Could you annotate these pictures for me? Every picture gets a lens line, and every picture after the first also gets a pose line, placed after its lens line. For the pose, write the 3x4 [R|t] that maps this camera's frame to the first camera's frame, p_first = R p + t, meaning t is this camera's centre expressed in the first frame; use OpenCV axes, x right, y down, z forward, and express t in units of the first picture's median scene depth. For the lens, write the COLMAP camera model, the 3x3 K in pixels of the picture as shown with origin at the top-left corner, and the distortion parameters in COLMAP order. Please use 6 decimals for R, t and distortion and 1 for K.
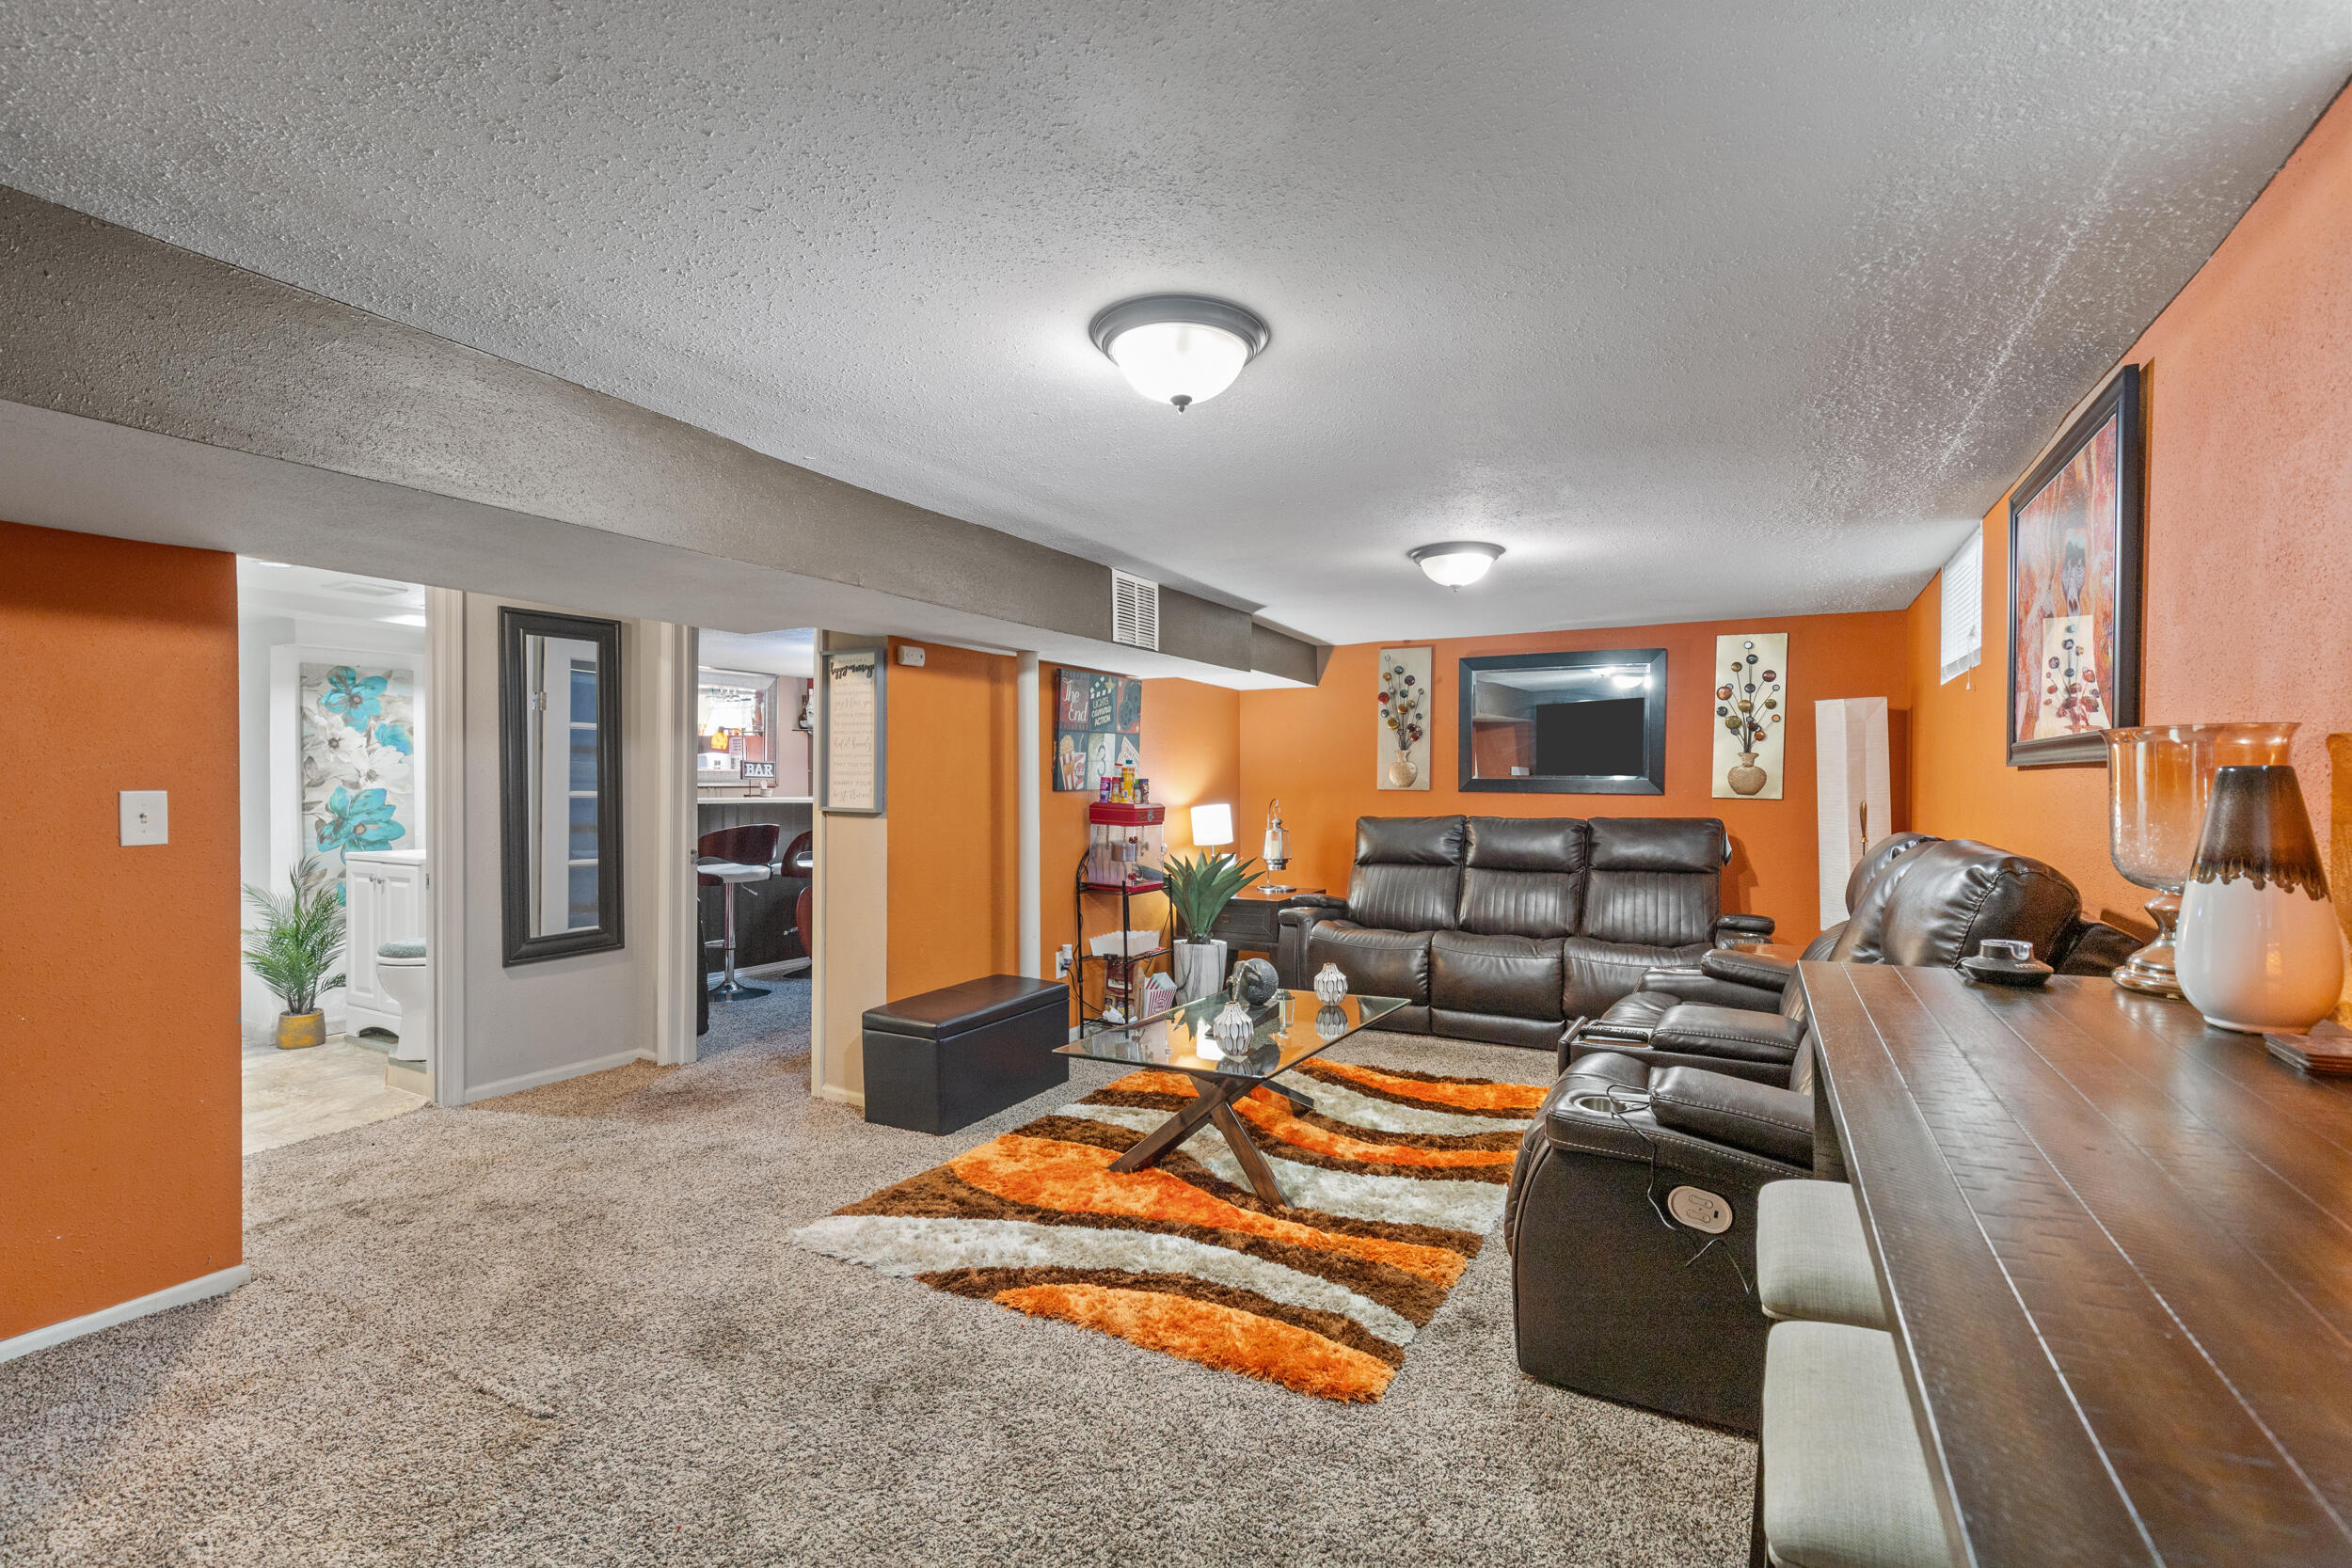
lens RADIAL K [[1065.8, 0, 1190.6], [0, 1065.8, 780.0], [0, 0, 1]] dist [0.003605, 0.000398]
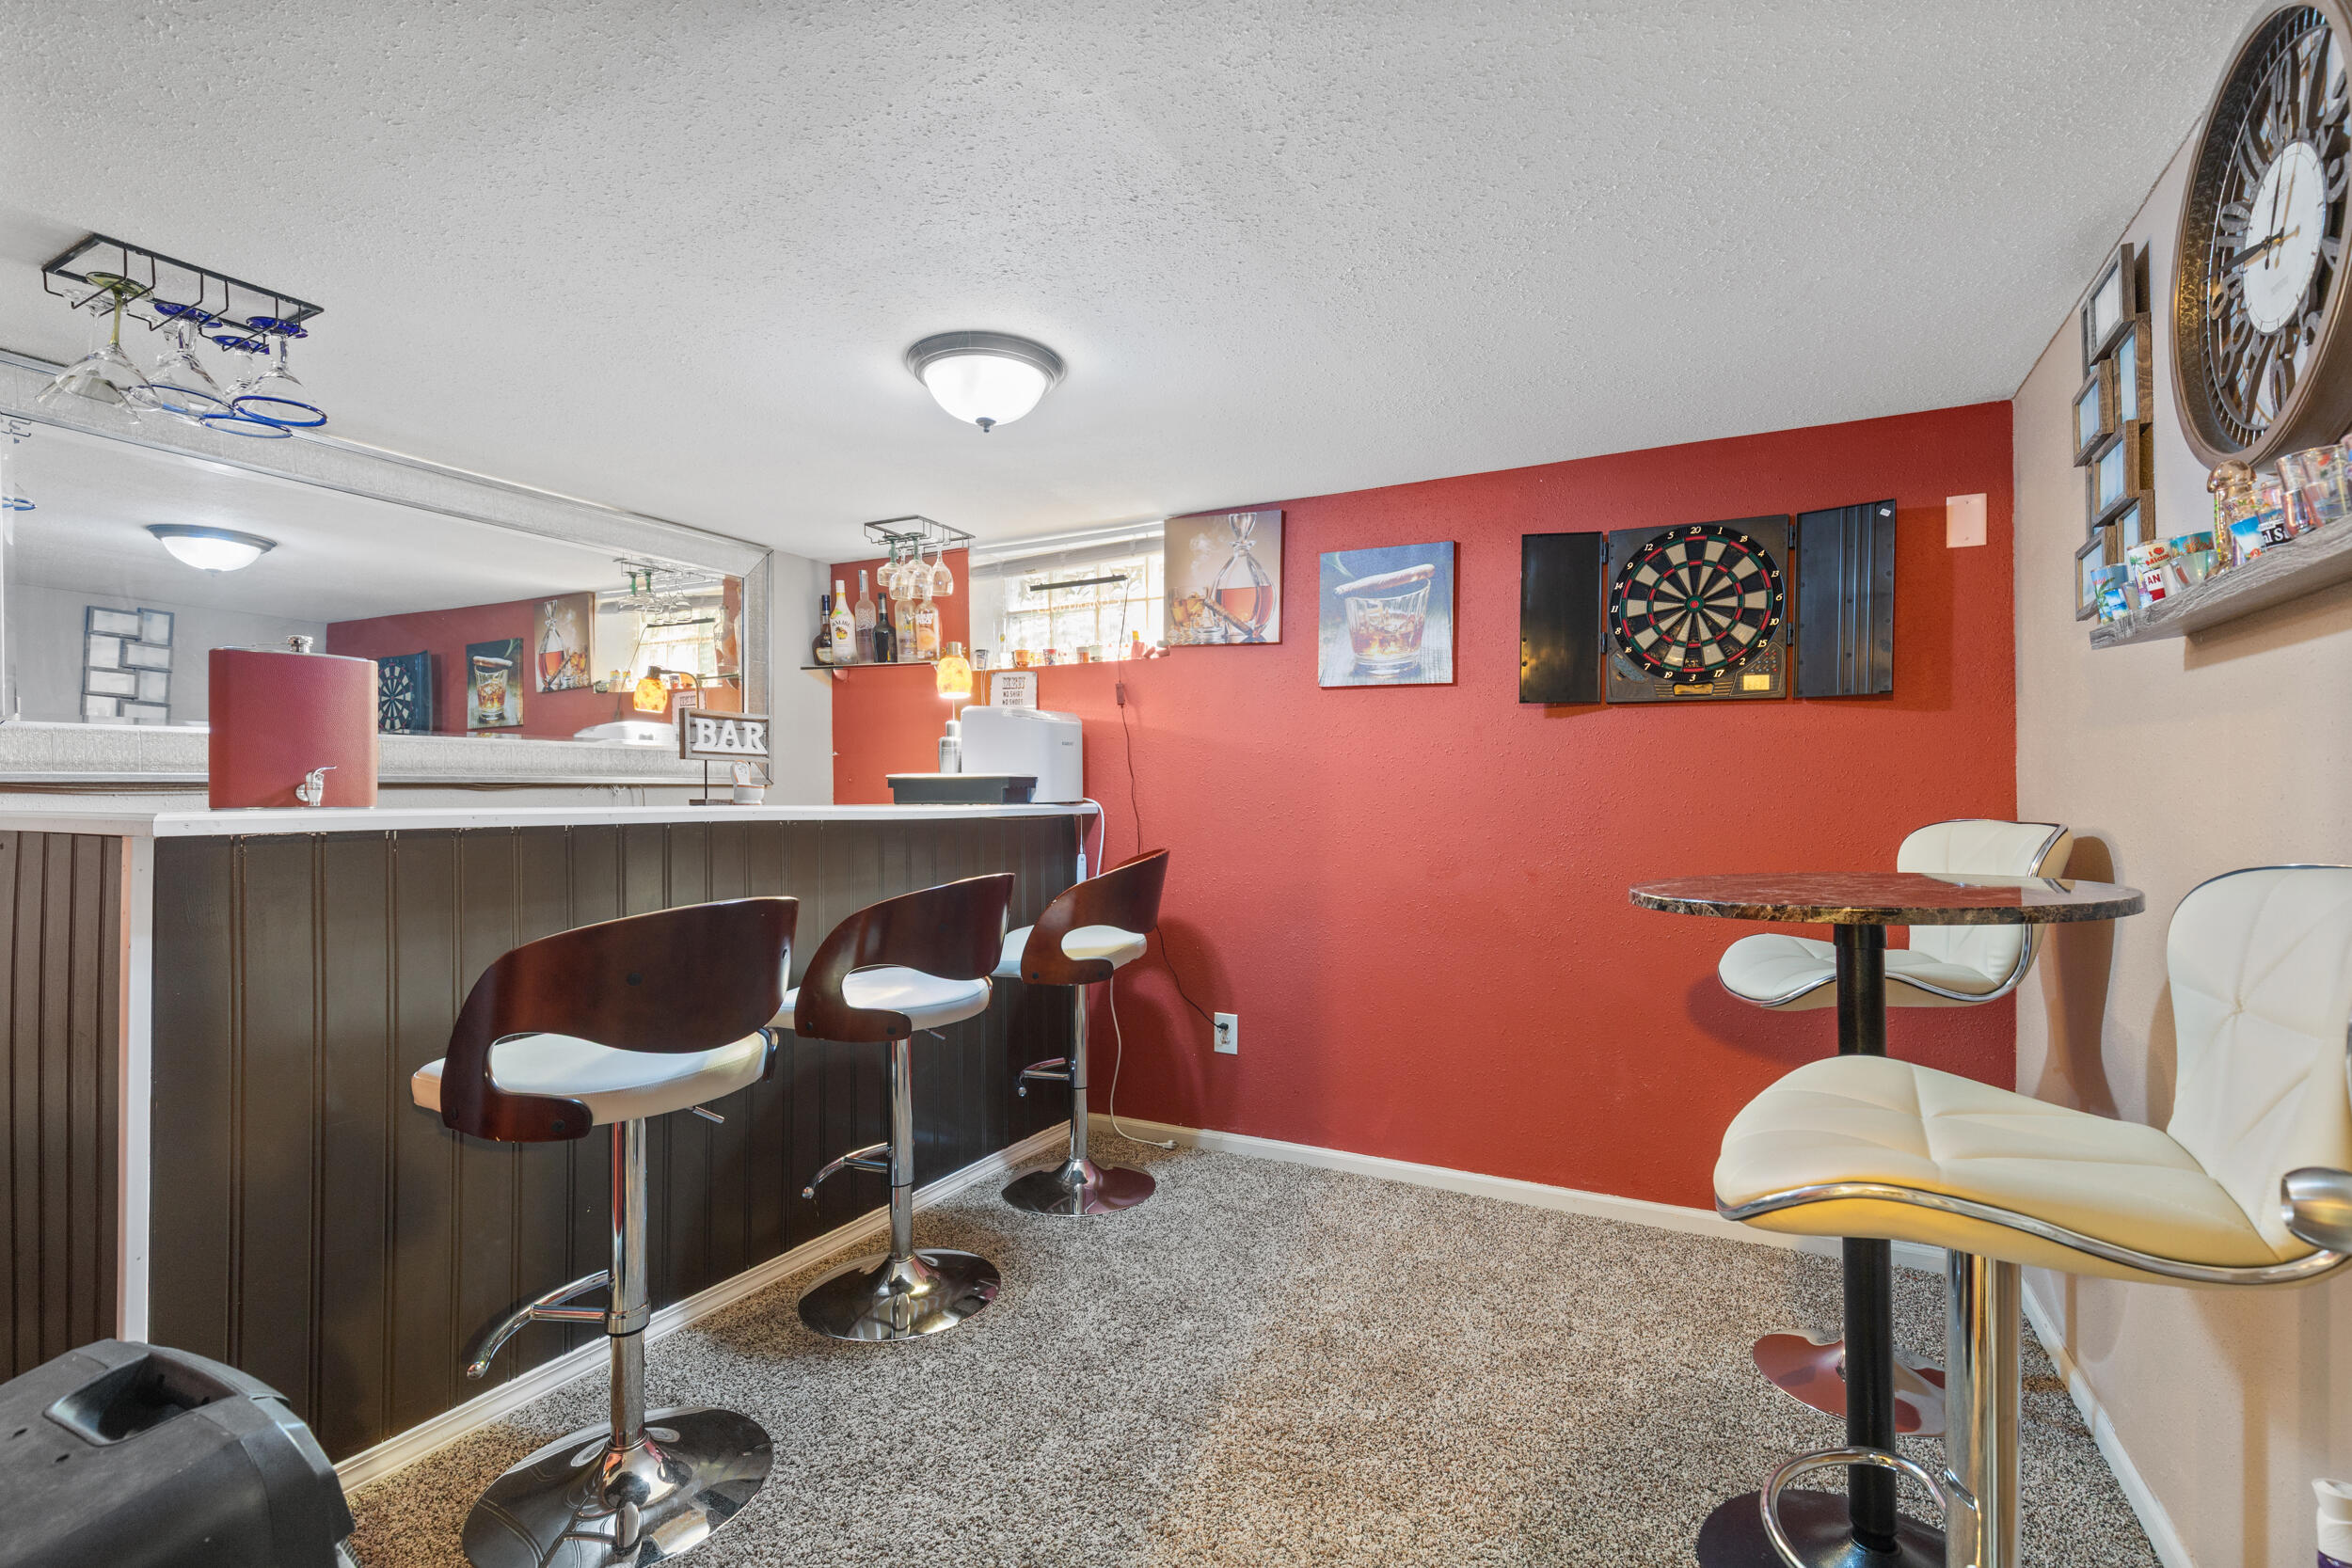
lens RADIAL K [[1065.8, 0, 1186.9], [0, 1065.8, 790.1], [0, 0, 1]] dist [0.003605, 0.000398]
pose [[0.999826, 0.001707, 0.018593, -0.247078], [-0.001606, 0.999984, -0.005425, 0.011757], [-0.018602, 0.005395, 0.999812, 0.613491]]
